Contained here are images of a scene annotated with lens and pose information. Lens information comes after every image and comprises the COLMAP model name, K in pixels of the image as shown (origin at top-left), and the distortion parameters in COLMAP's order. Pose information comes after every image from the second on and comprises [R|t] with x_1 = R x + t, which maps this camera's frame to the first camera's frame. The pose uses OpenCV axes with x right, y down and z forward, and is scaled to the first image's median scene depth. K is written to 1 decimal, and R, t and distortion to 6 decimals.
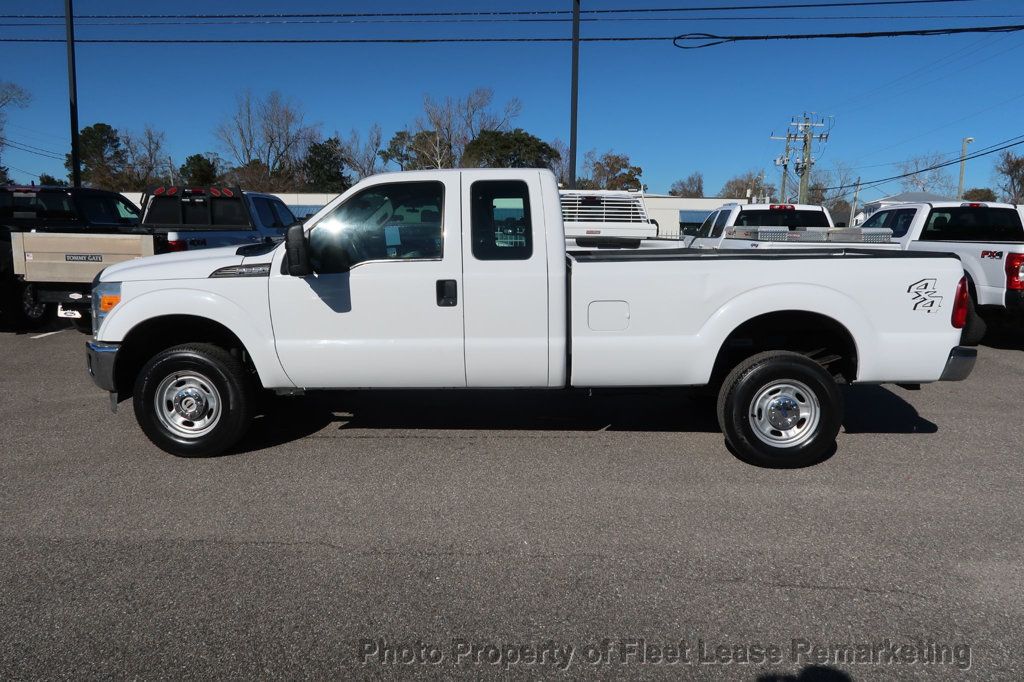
lens RADIAL K [[710.3, 0, 507.5], [0, 710.3, 340.1], [0, 0, 1]] dist [-0.028920, 0.007568]
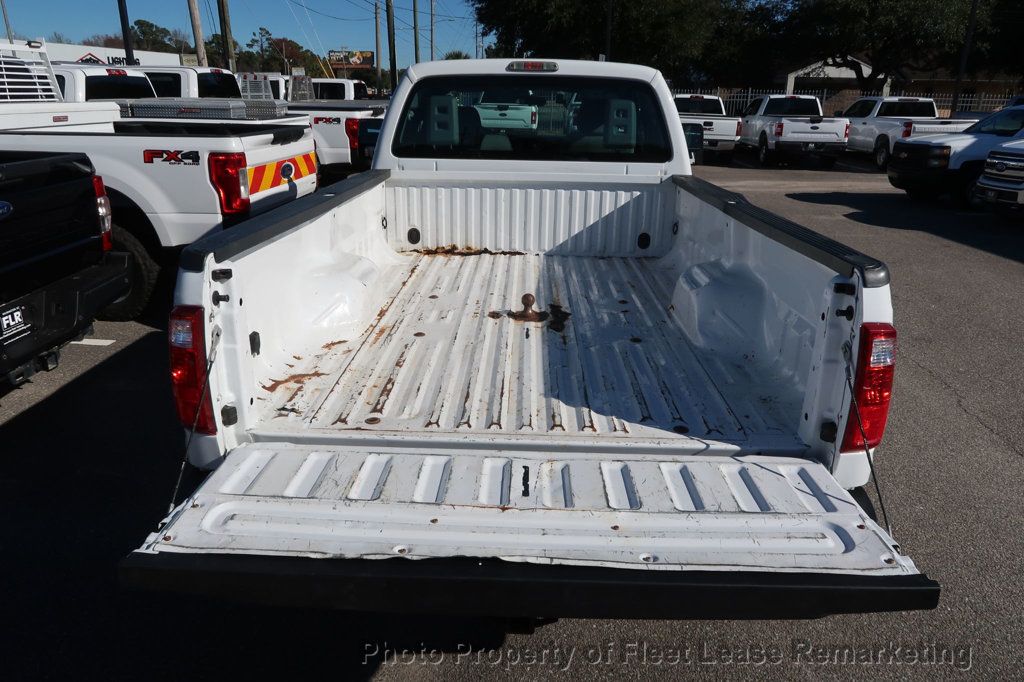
lens RADIAL K [[709.7, 0, 509.2], [0, 709.7, 336.8], [0, 0, 1]] dist [-0.021715, 0.005670]
pose [[0.023137, -0.340008, 0.940138, -0.091371], [0.137707, 0.932510, 0.333860, -0.022967], [-0.990203, 0.121739, 0.068397, 0.109566]]
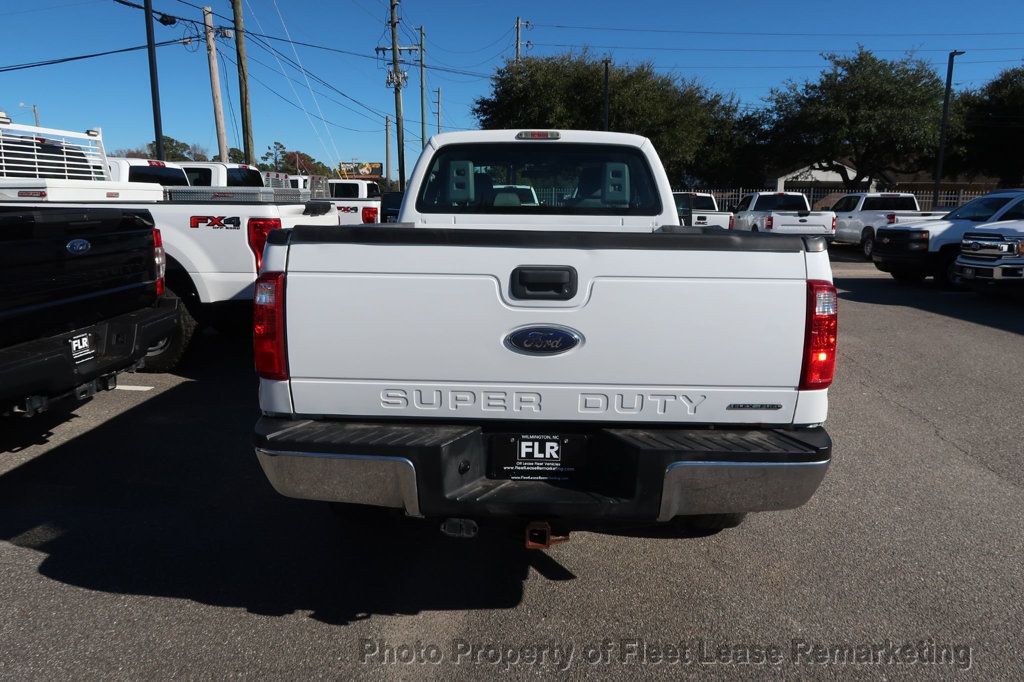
lens RADIAL K [[709.0, 0, 510.6], [0, 709.0, 337.8], [0, 0, 1]] dist [-0.024072, 0.009402]
pose [[0.024548, -0.203964, 0.978671, -0.101126], [0.143453, 0.969553, 0.198466, -0.017981], [-0.989353, 0.135521, 0.053060, 0.110887]]
